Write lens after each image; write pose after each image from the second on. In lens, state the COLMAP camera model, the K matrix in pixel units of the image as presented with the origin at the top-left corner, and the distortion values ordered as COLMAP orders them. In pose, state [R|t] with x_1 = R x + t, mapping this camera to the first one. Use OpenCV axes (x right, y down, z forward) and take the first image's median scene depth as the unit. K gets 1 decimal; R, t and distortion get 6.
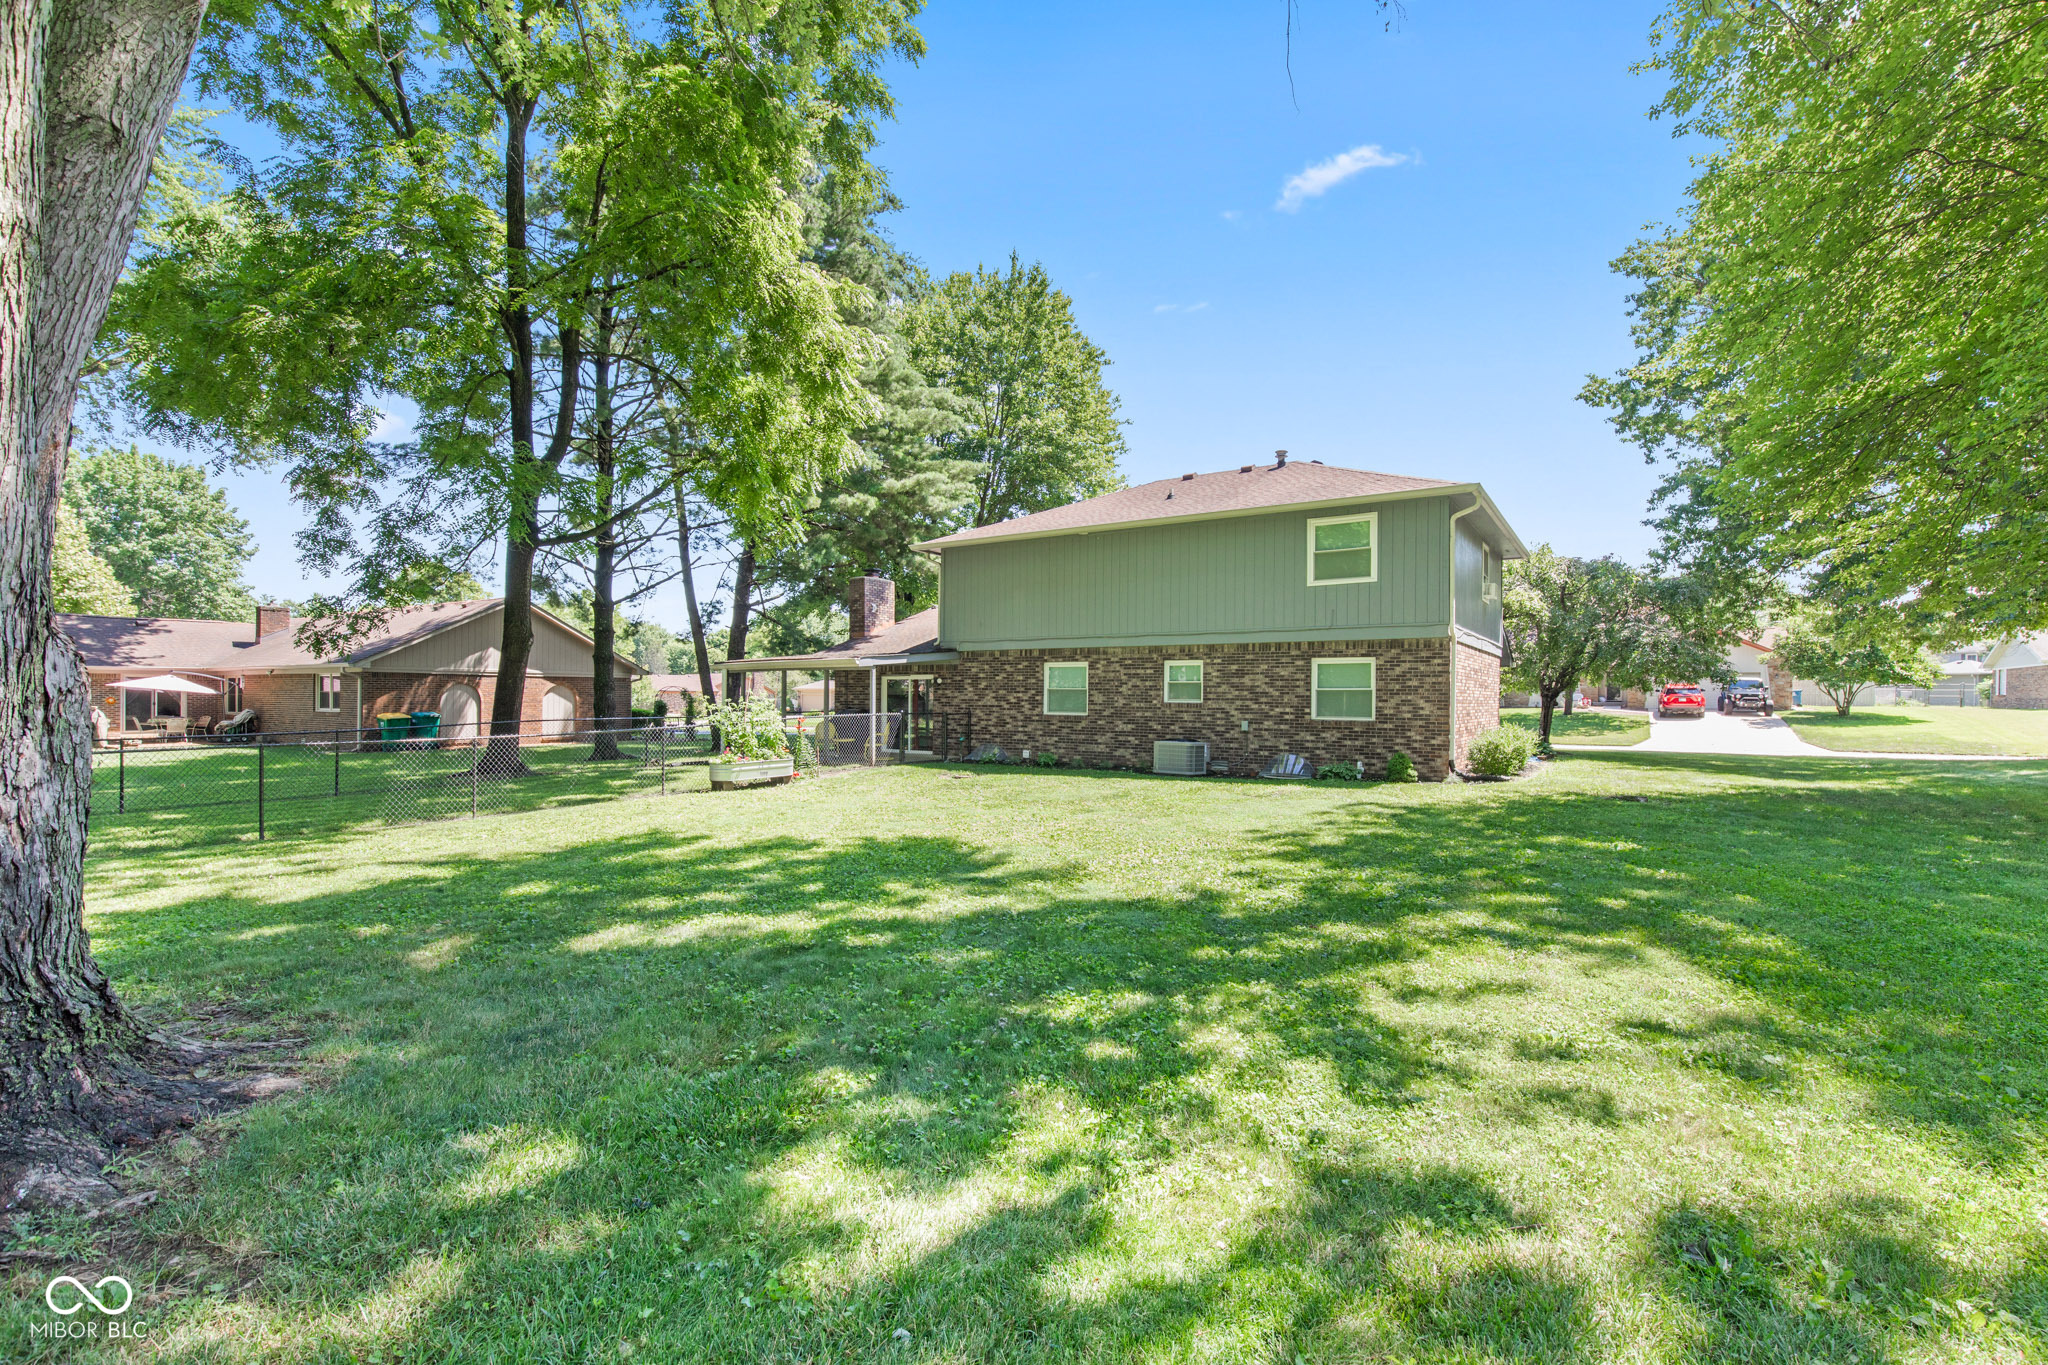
lens RADIAL K [[928.5, 0, 1023.9], [0, 928.5, 688.4], [0, 0, 1]] dist [0.003763, 0.000683]
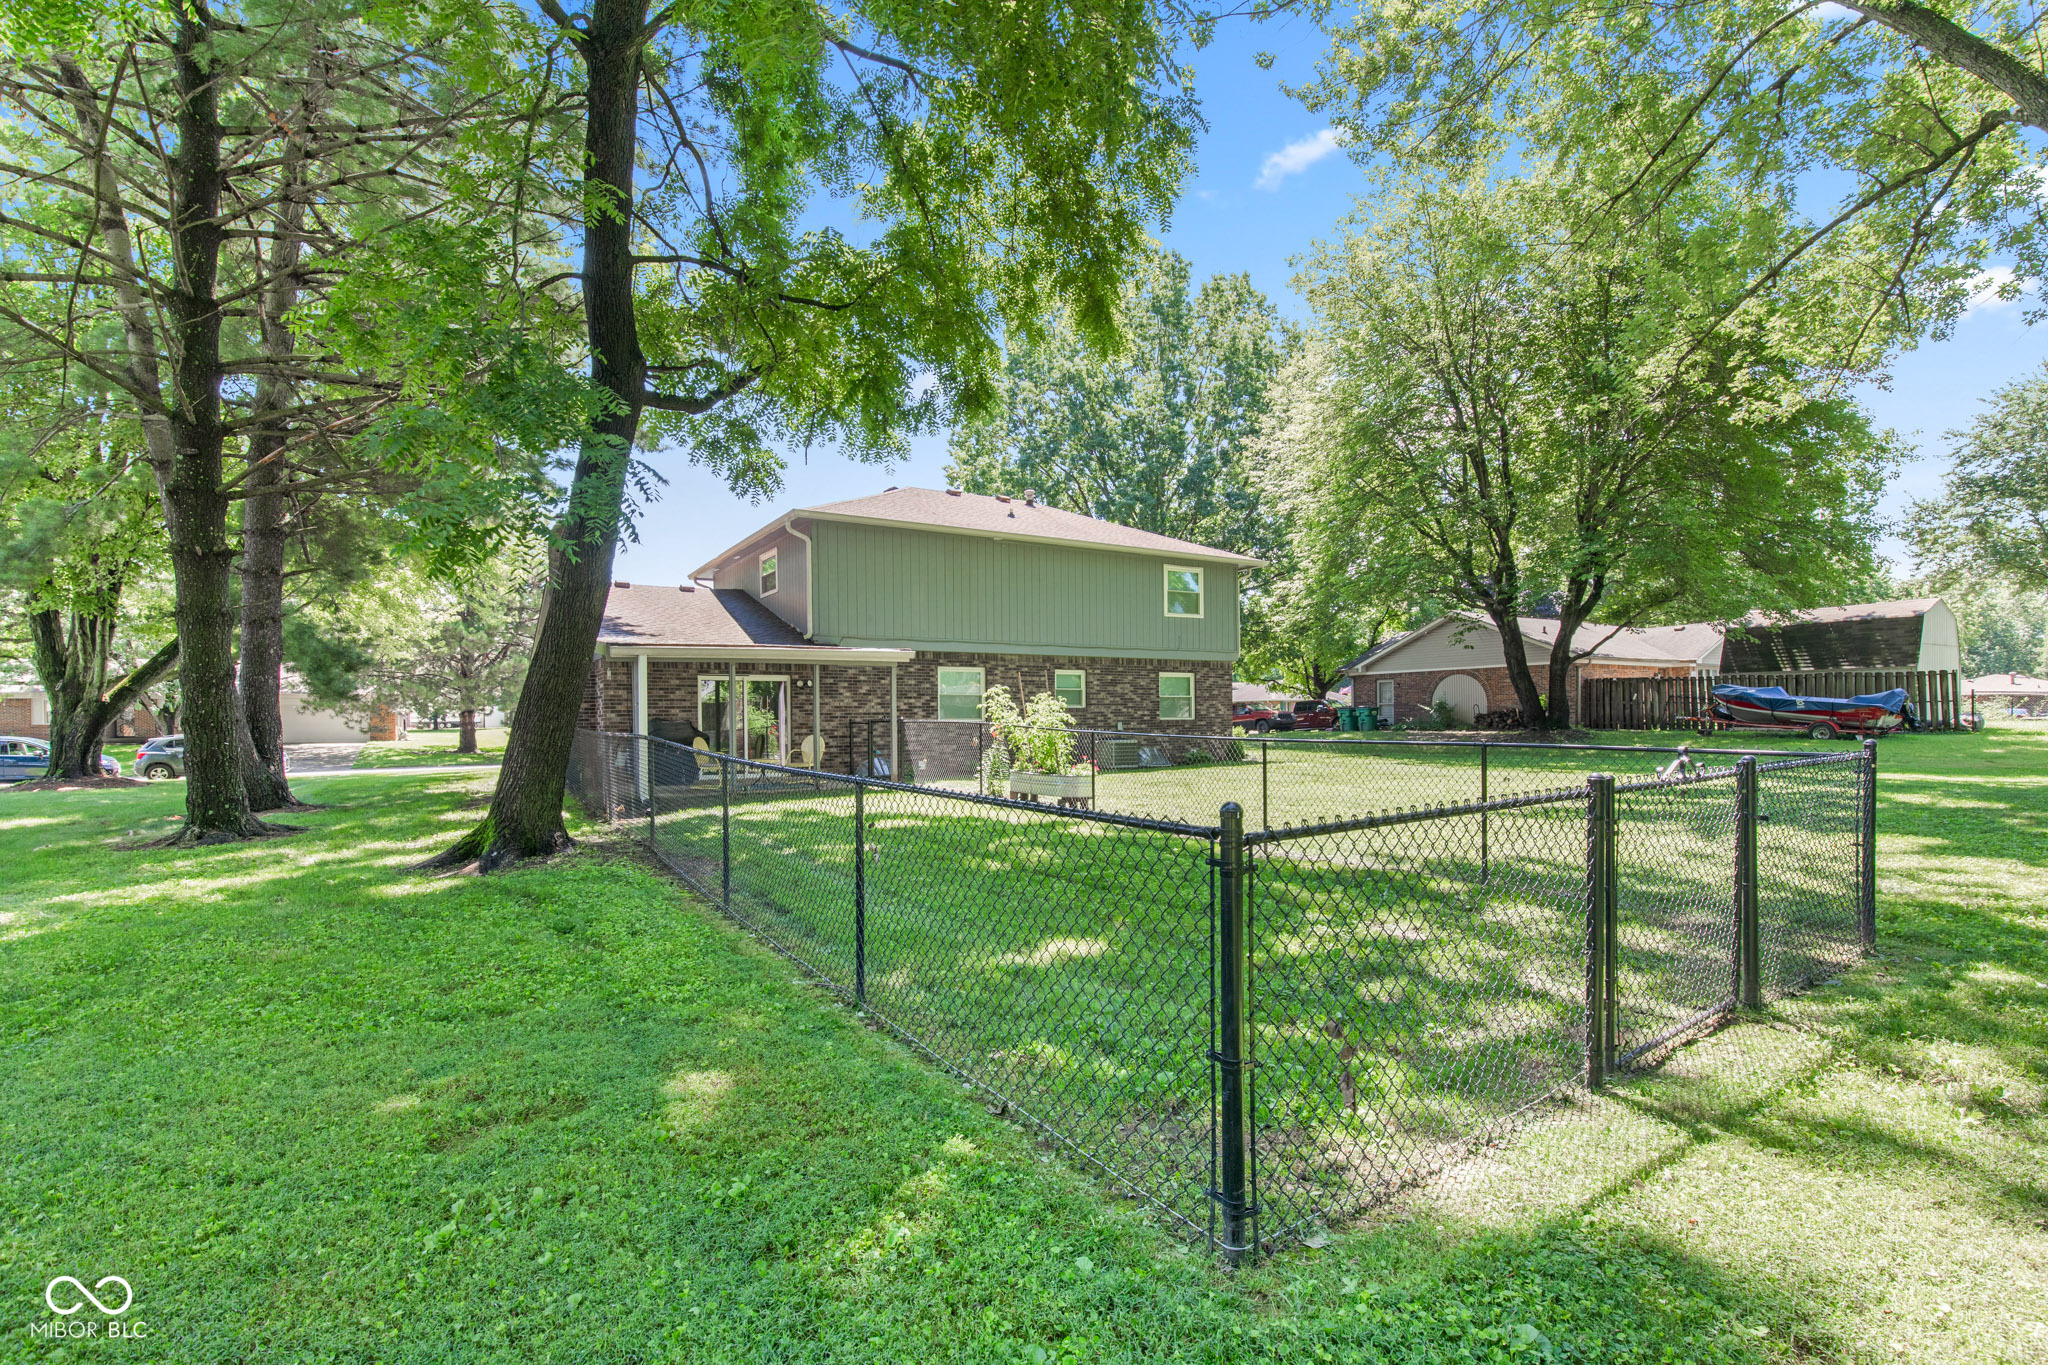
lens RADIAL K [[928.5, 0, 1023.8], [0, 928.5, 688.7], [0, 0, 1]] dist [0.003763, 0.000683]
pose [[0.441763, 0.010322, 0.897072, -0.859969], [-0.006697, 0.999944, -0.008208, 0.001870], [-0.897107, -0.002381, 0.441808, 0.560078]]
